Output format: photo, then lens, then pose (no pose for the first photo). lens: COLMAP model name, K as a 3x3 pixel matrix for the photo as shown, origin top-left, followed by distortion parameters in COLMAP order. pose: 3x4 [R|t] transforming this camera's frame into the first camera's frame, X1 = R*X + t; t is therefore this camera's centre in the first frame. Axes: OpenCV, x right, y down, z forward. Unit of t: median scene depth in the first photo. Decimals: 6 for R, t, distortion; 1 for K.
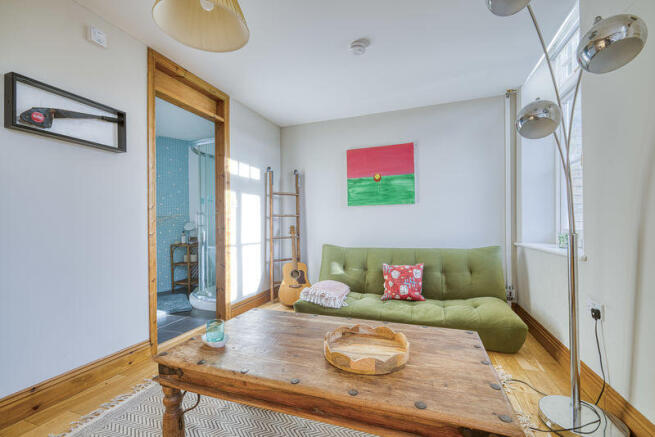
lens RADIAL K [[280.7, 0, 327.5], [0, 280.7, 223.8], [0, 0, 1]] dist [-0.006808, -0.000060]
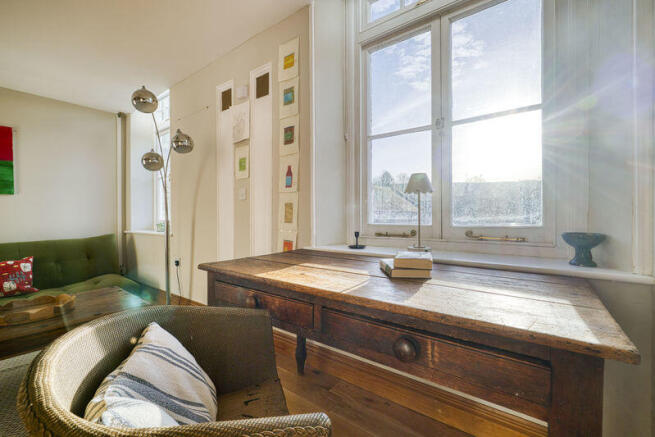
lens RADIAL K [[282.0, 0, 329.1], [0, 282.0, 215.5], [0, 0, 1]] dist [-0.001242, 0.000014]
pose [[0.300569, 0.005856, 0.953742, -0.292350], [0.004199, 0.999963, -0.007463, 0.008730], [-0.953751, 0.006248, 0.300533, -0.296266]]
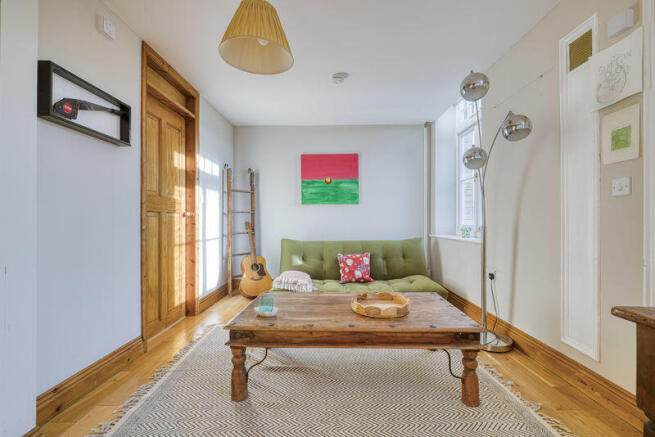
lens RADIAL K [[283.6, 0, 327.5], [0, 283.6, 218.5], [0, 0, 1]] dist [-0.001554, -0.000211]
pose [[0.941312, 0.008351, 0.337434, -0.259132], [-0.005012, 0.999929, -0.010766, 0.005501], [-0.337500, 0.008443, 0.941288, -0.121209]]
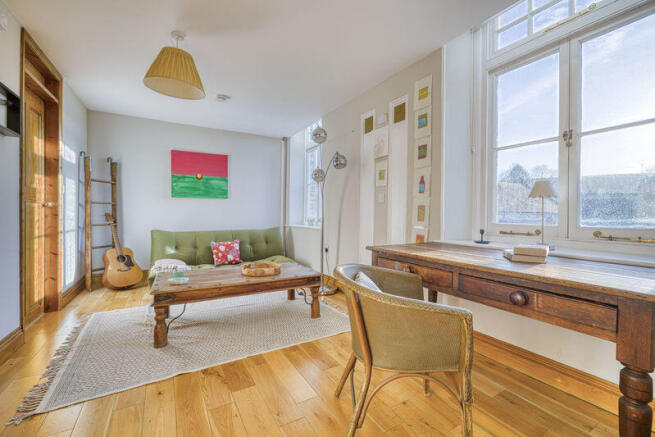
lens RADIAL K [[282.0, 0, 329.1], [0, 282.0, 215.5], [0, 0, 1]] dist [-0.001242, 0.000014]
pose [[0.638016, 0.010183, 0.769956, -0.511791], [-0.012641, 0.999916, -0.002750, 0.010048], [-0.769920, -0.007978, 0.638091, -0.331627]]
